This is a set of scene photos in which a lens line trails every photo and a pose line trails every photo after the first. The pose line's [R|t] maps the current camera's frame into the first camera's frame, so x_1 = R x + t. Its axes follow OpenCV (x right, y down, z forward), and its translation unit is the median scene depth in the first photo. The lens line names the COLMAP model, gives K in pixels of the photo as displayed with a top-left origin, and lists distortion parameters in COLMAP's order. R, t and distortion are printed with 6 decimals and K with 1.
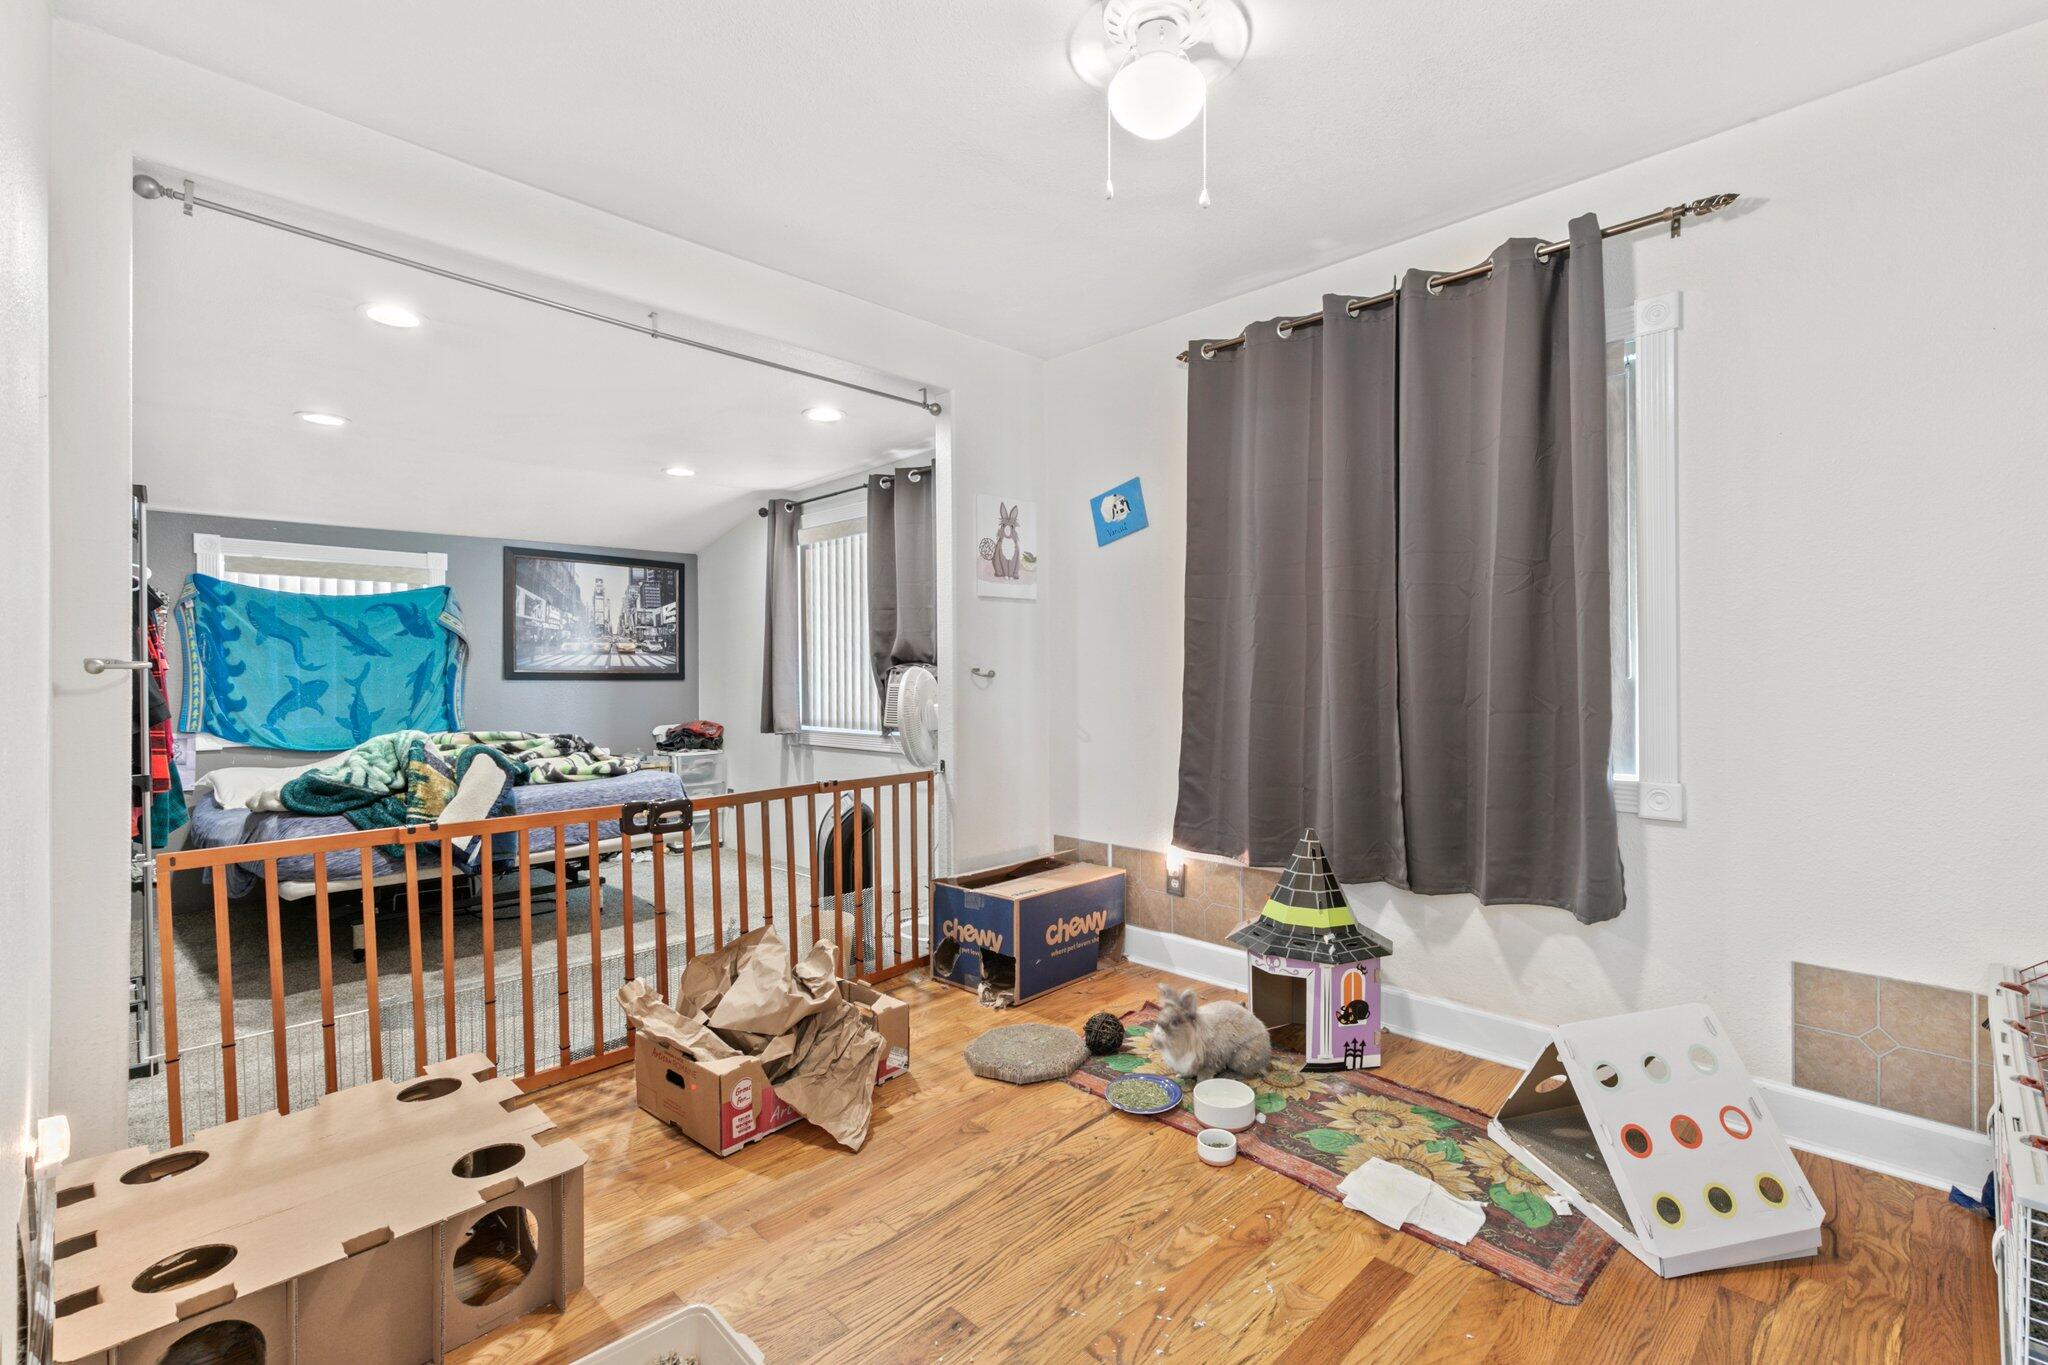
lens RADIAL K [[921.1, 0, 1034.4], [0, 921.1, 678.6], [0, 0, 1]] dist [0.003150, -0.000003]
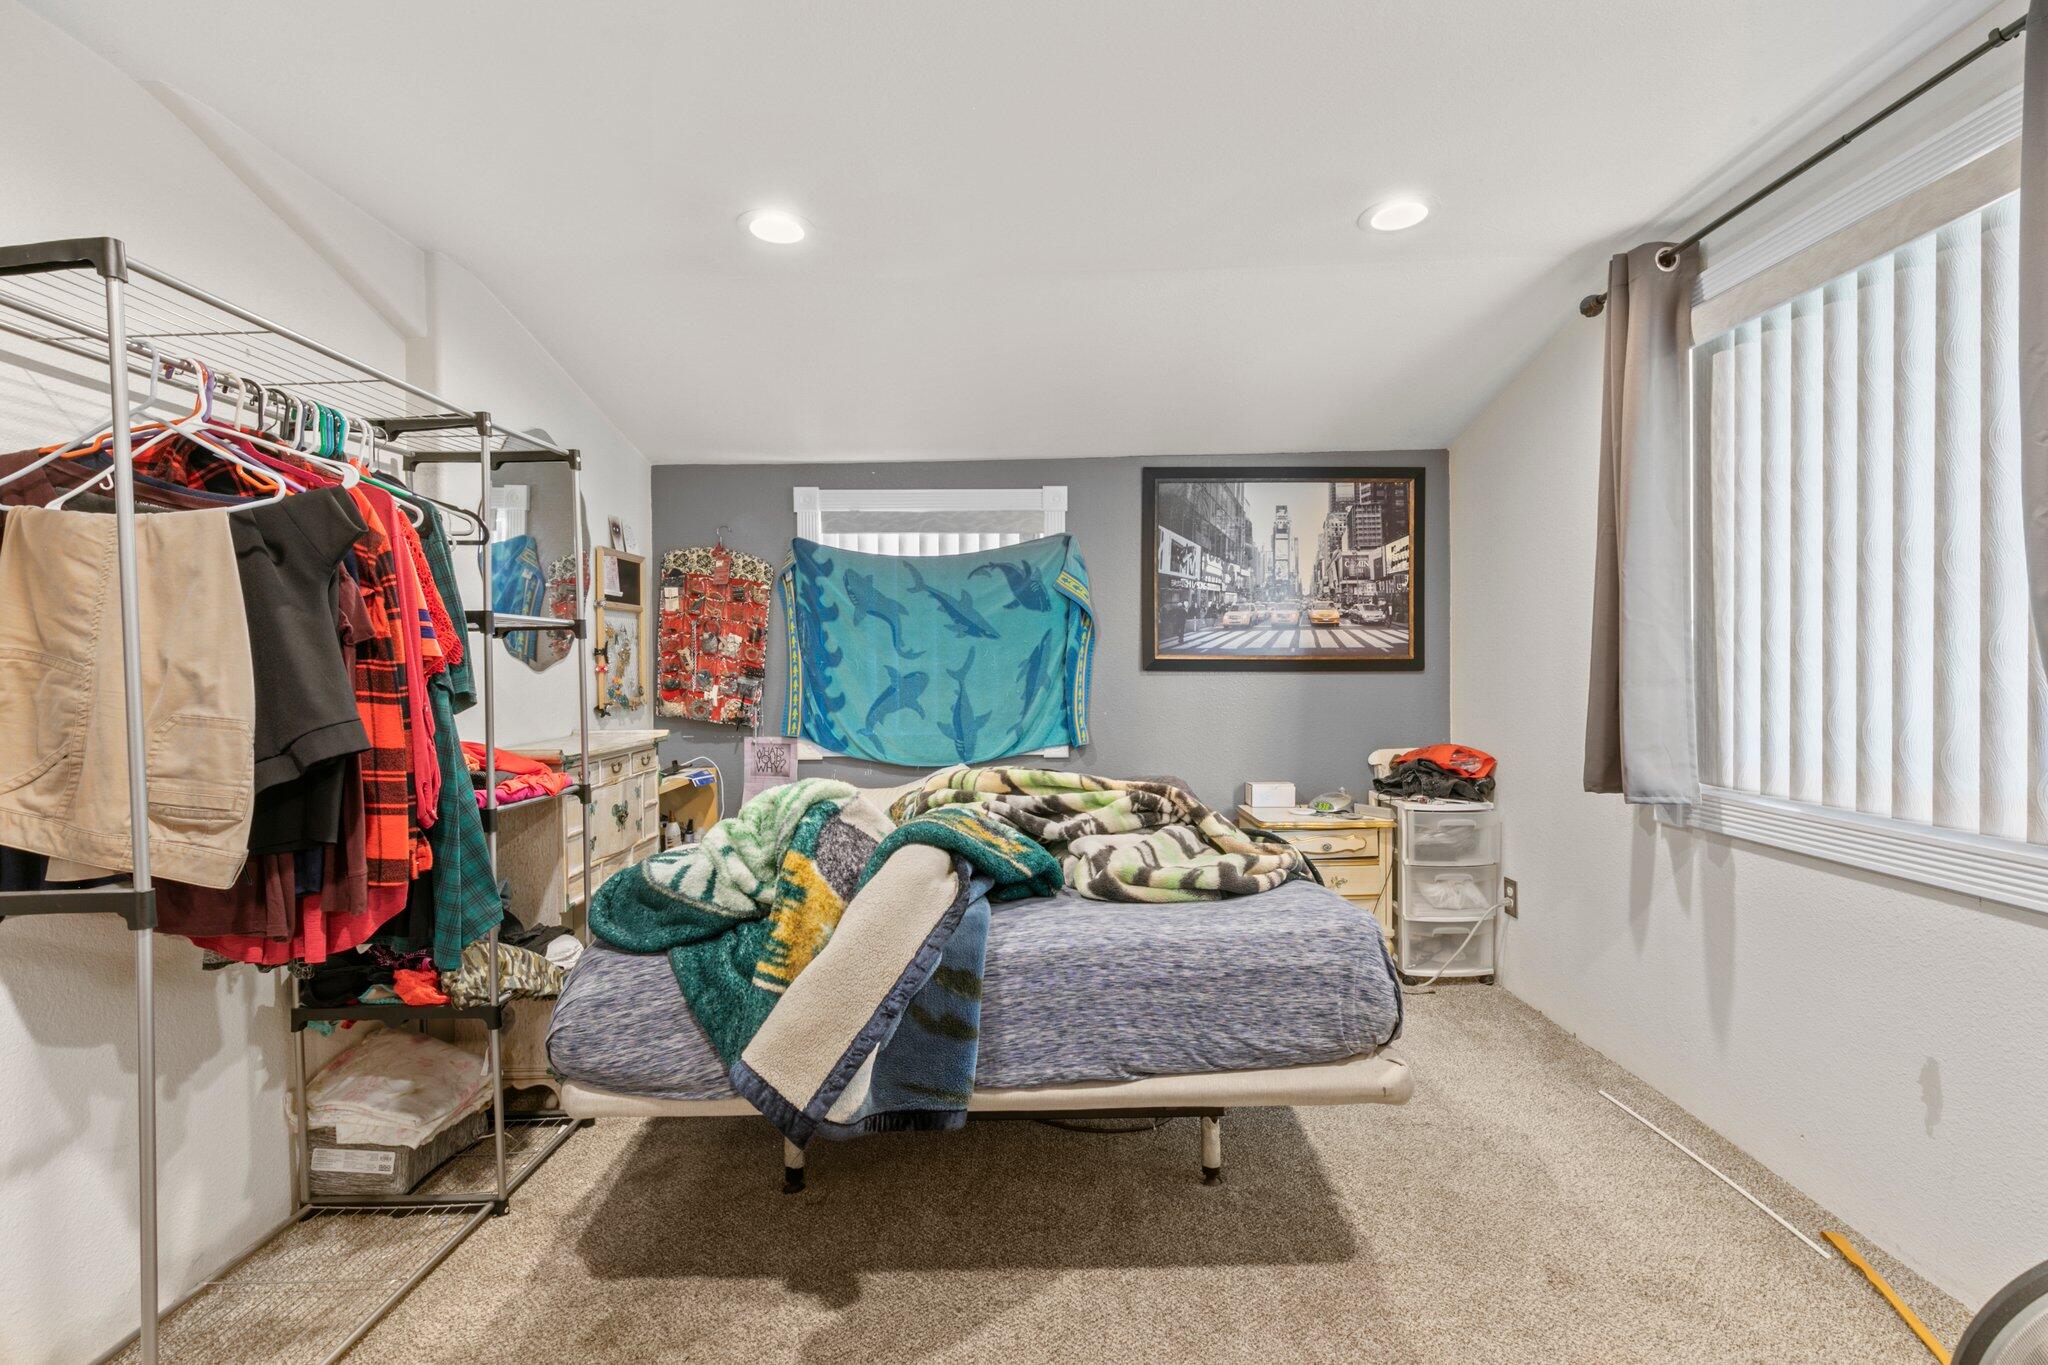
lens RADIAL K [[921.1, 0, 1034.4], [0, 921.1, 678.6], [0, 0, 1]] dist [0.003150, -0.000003]
pose [[0.704510, 0.008253, -0.709646, -0.174521], [0.001760, 0.999909, 0.013375, -0.002427], [0.709692, -0.010672, 0.704431, 0.515030]]
